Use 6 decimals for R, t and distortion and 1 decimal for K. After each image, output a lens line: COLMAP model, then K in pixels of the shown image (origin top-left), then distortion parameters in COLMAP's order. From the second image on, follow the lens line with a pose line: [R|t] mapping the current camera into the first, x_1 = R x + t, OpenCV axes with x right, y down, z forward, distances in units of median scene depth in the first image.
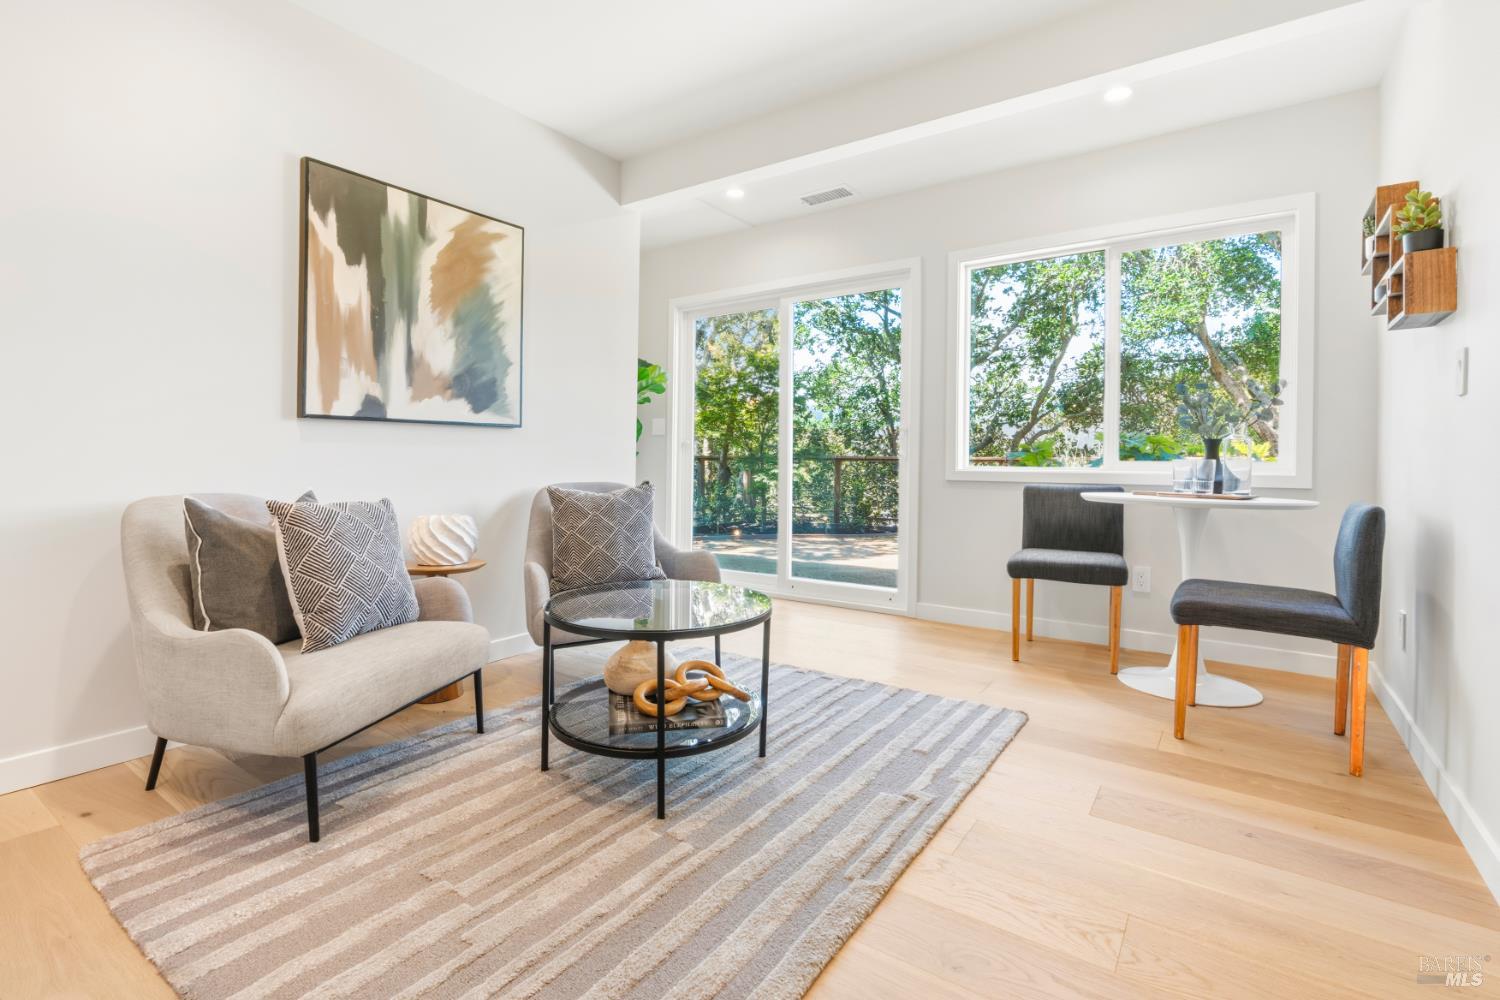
lens RADIAL K [[707.6, 0, 745.8], [0, 707.6, 465.6], [0, 0, 1]] dist [-0.001903, -0.000072]
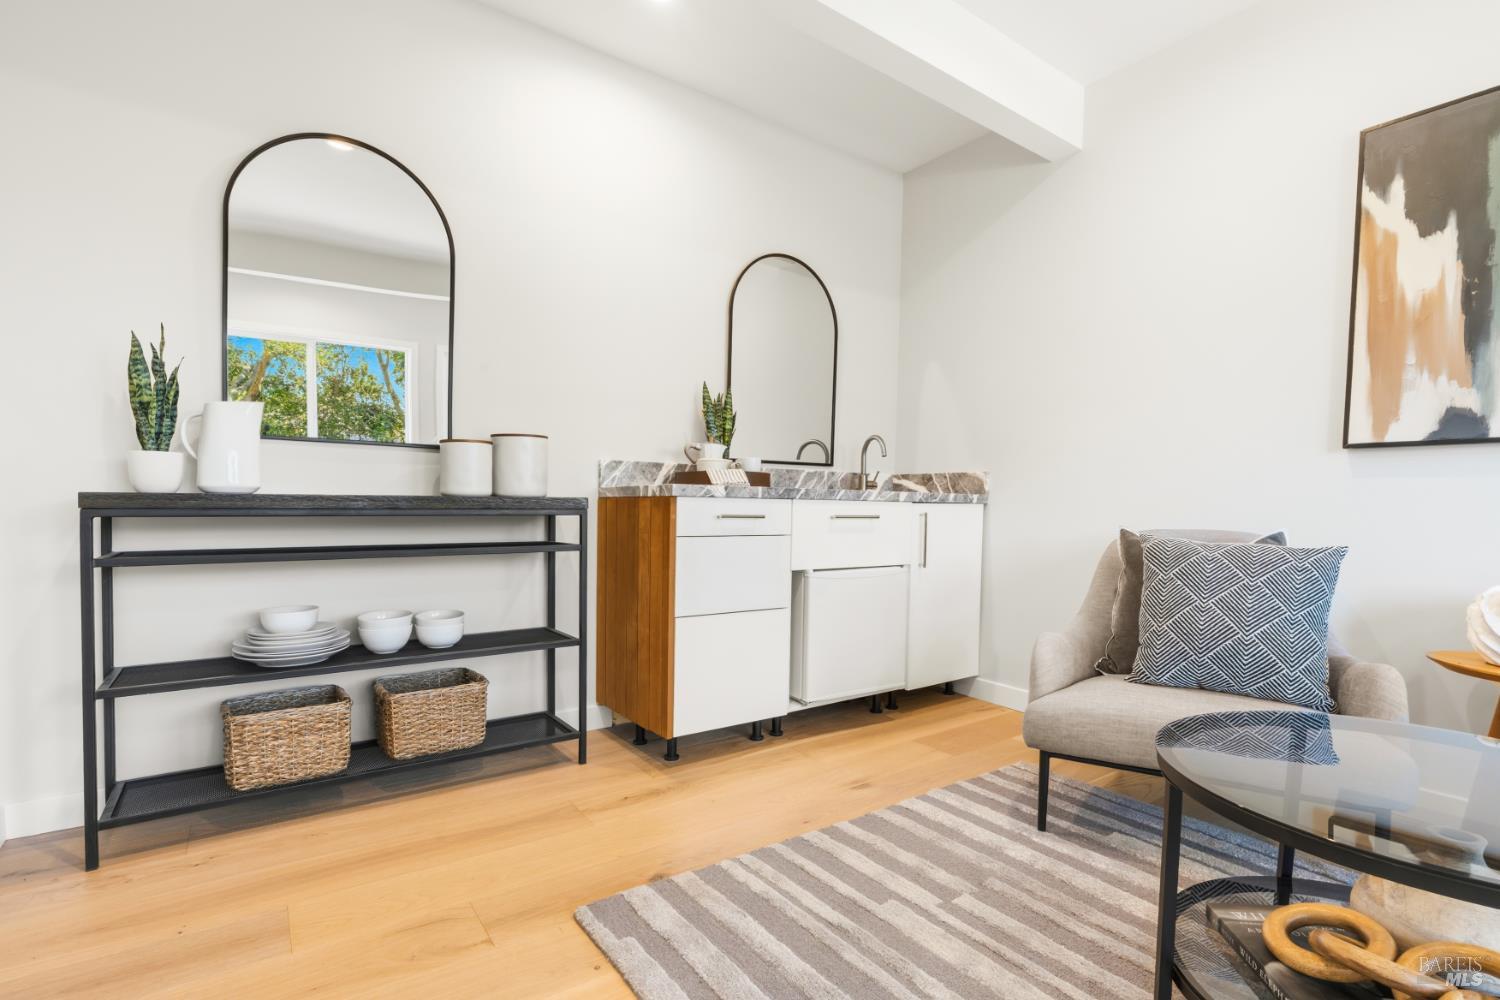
lens RADIAL K [[705.0, 0, 747.4], [0, 705.0, 529.1], [0, 0, 1]] dist [0.000345, 0.000091]
pose [[-0.332328, 0.026371, -0.942795, 0.398522], [-0.022372, 0.999107, 0.035832, 0.013210], [0.942899, 0.033000, -0.331441, 0.607546]]
